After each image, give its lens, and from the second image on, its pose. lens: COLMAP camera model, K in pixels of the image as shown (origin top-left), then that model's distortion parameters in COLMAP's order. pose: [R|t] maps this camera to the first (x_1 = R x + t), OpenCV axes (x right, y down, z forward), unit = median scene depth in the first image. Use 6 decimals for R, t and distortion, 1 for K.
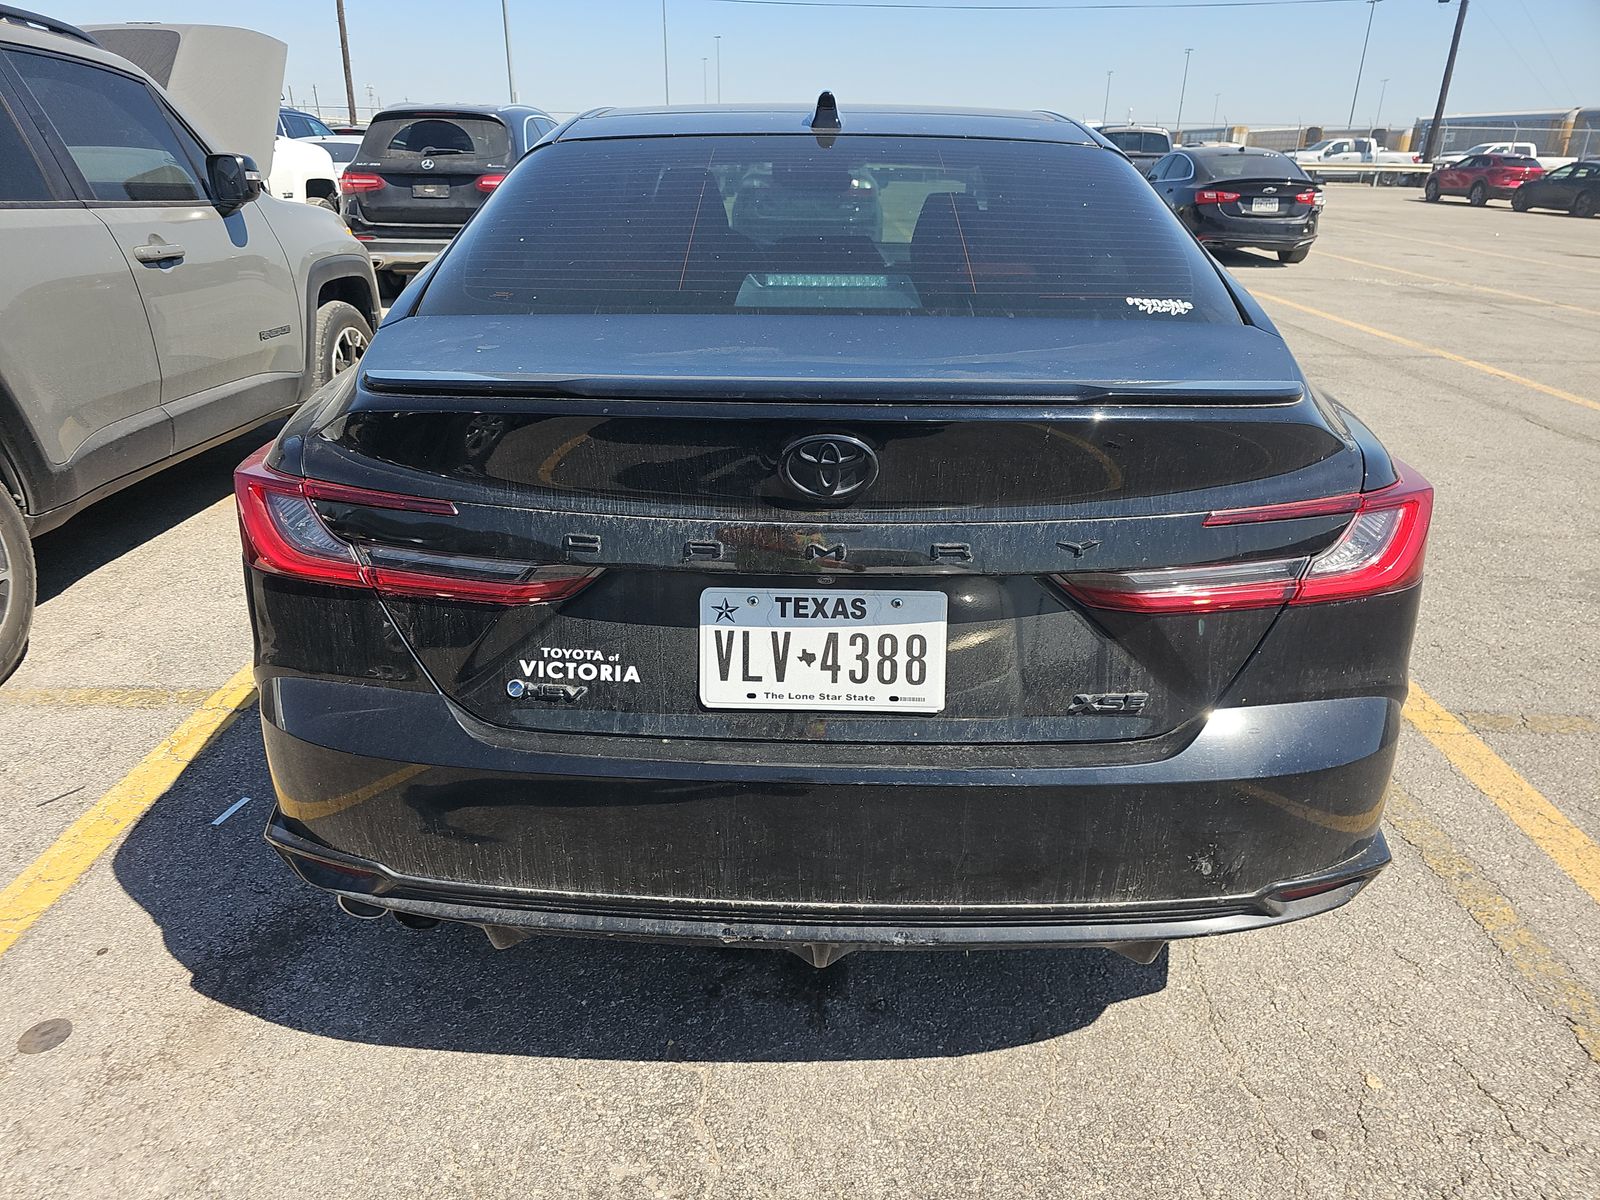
lens RADIAL K [[1110.8, 0, 800.8], [0, 1110.8, 622.5], [0, 0, 1]] dist [0.028164, -0.003452]
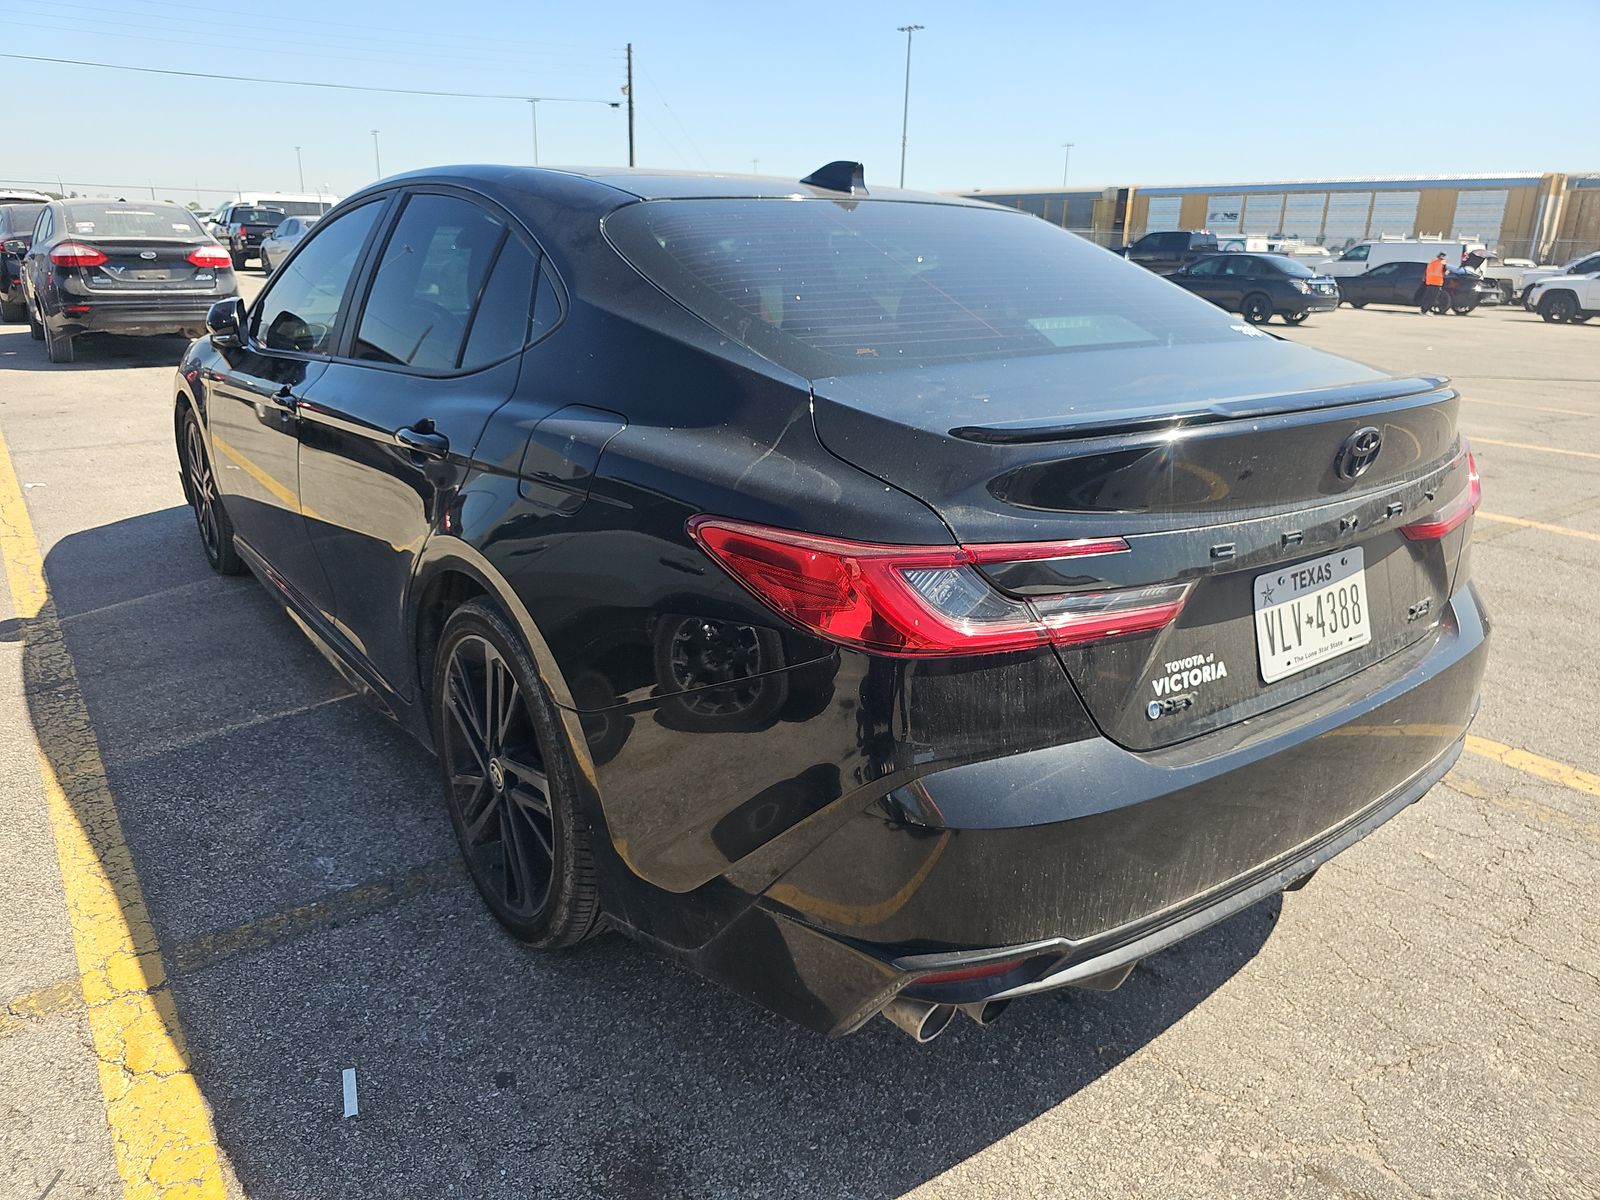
lens RADIAL K [[1105.8, 0, 800.0], [0, 1105.8, 600.0], [0, 0, 1]] dist [0.040610, -0.045177]
pose [[0.769136, -0.187820, 0.610863, -1.120754], [0.235251, 0.971931, 0.002633, -0.119242], [-0.594211, 0.141682, 0.791732, 0.377237]]
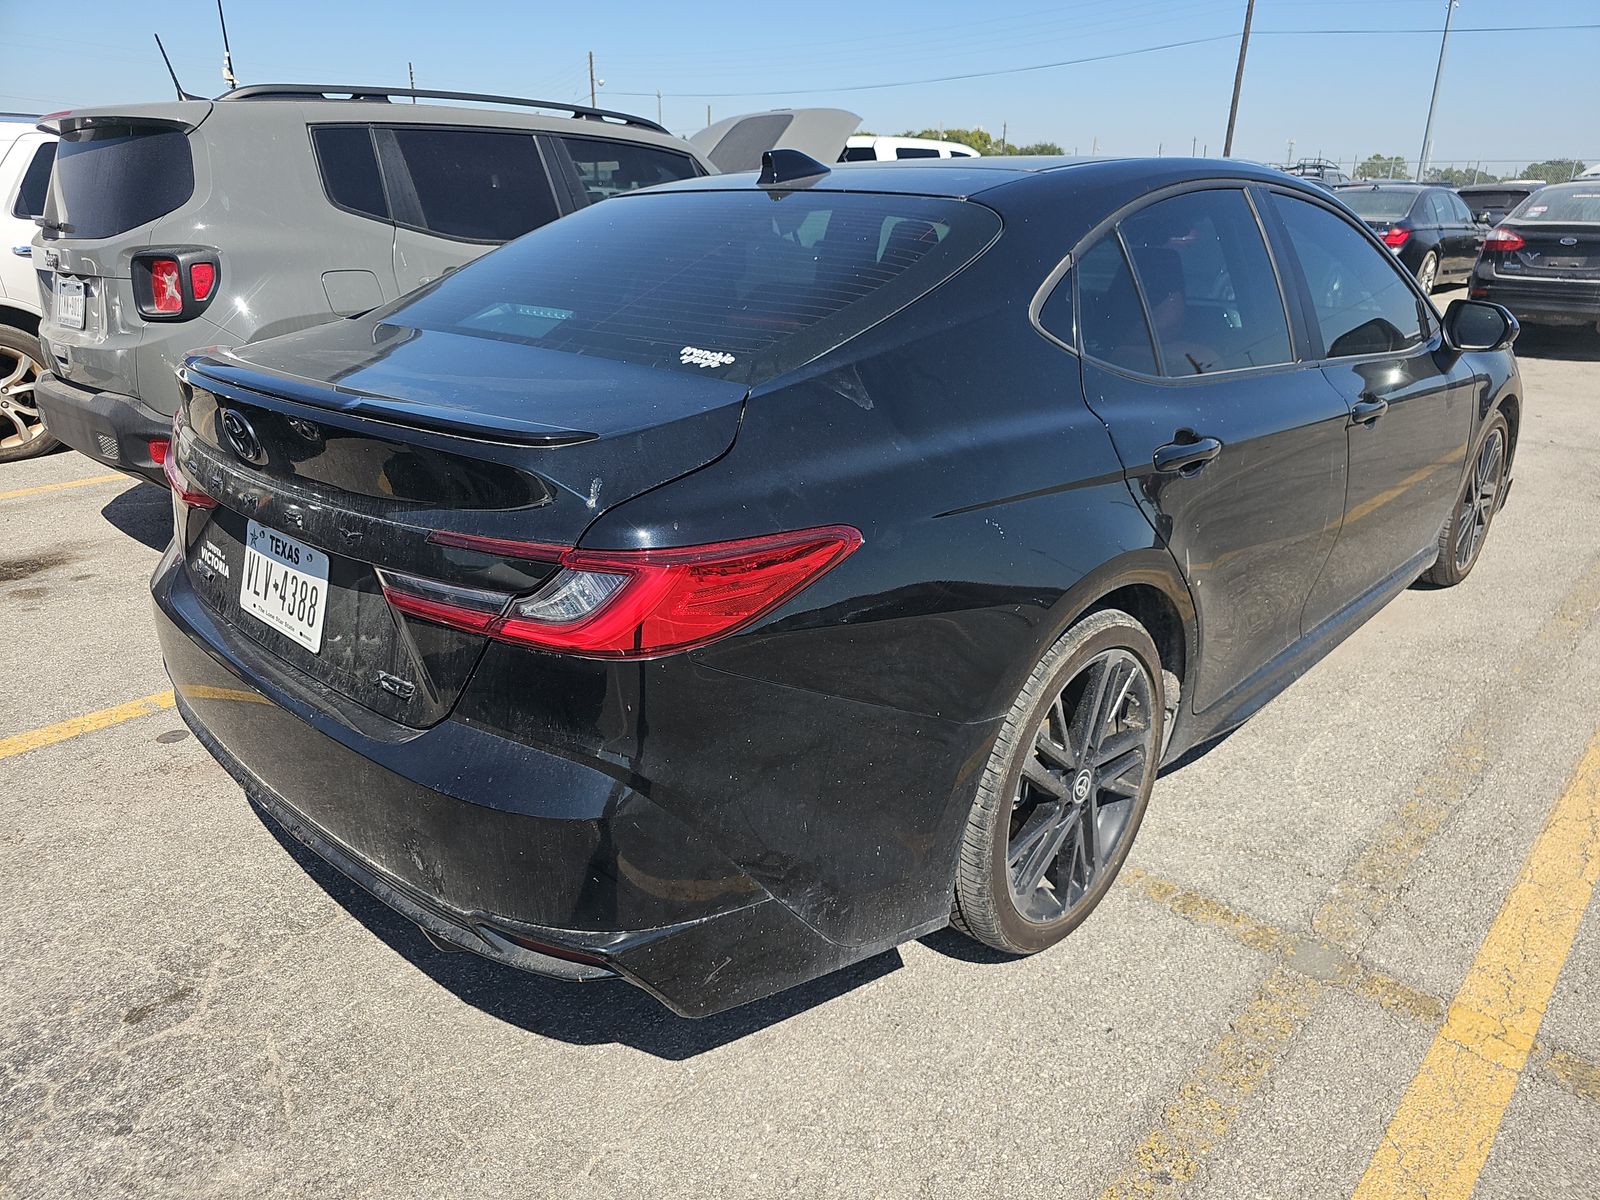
lens RADIAL K [[1105.8, 0, 800.0], [0, 1105.8, 600.0], [0, 0, 1]] dist [0.040610, -0.045177]
pose [[0.735307, 0.226927, -0.638614, 1.270924], [-0.262760, 0.964031, 0.040017, -0.162902], [0.624724, 0.138378, 0.768486, 0.384247]]
